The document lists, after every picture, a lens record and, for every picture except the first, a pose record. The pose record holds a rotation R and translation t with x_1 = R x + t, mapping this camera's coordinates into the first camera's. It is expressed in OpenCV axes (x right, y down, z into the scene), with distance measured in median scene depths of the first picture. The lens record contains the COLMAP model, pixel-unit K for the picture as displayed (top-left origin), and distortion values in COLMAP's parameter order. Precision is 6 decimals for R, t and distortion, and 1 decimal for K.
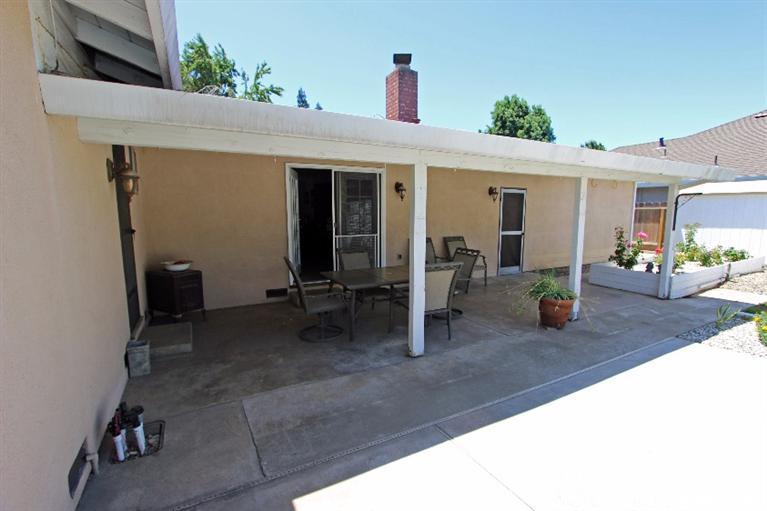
lens RADIAL K [[354.9, 0, 383.5], [0, 354.9, 258.1], [0, 0, 1]] dist [-0.001807, 0.000095]
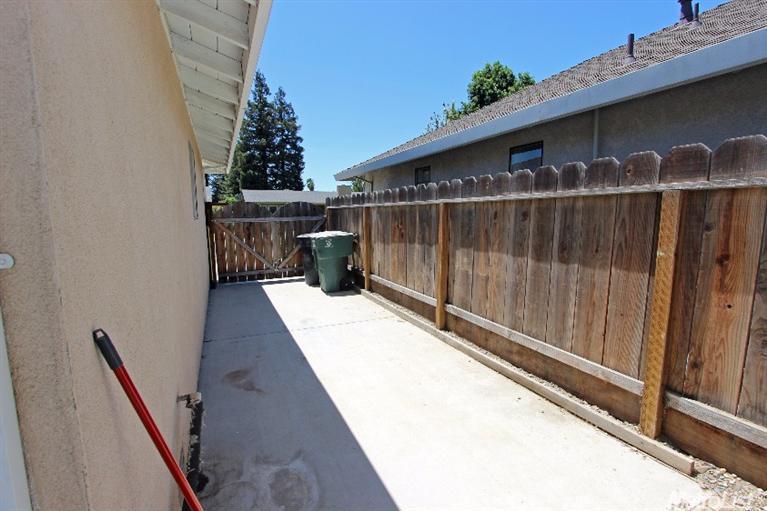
lens RADIAL K [[354.9, 0, 383.5], [0, 354.9, 258.1], [0, 0, 1]] dist [-0.001807, 0.000095]
pose [[0.998449, 0.001547, -0.055648, 0.167200], [-0.001514, 0.999999, 0.000622, -0.026969], [0.055649, -0.000536, 0.998450, 0.208893]]
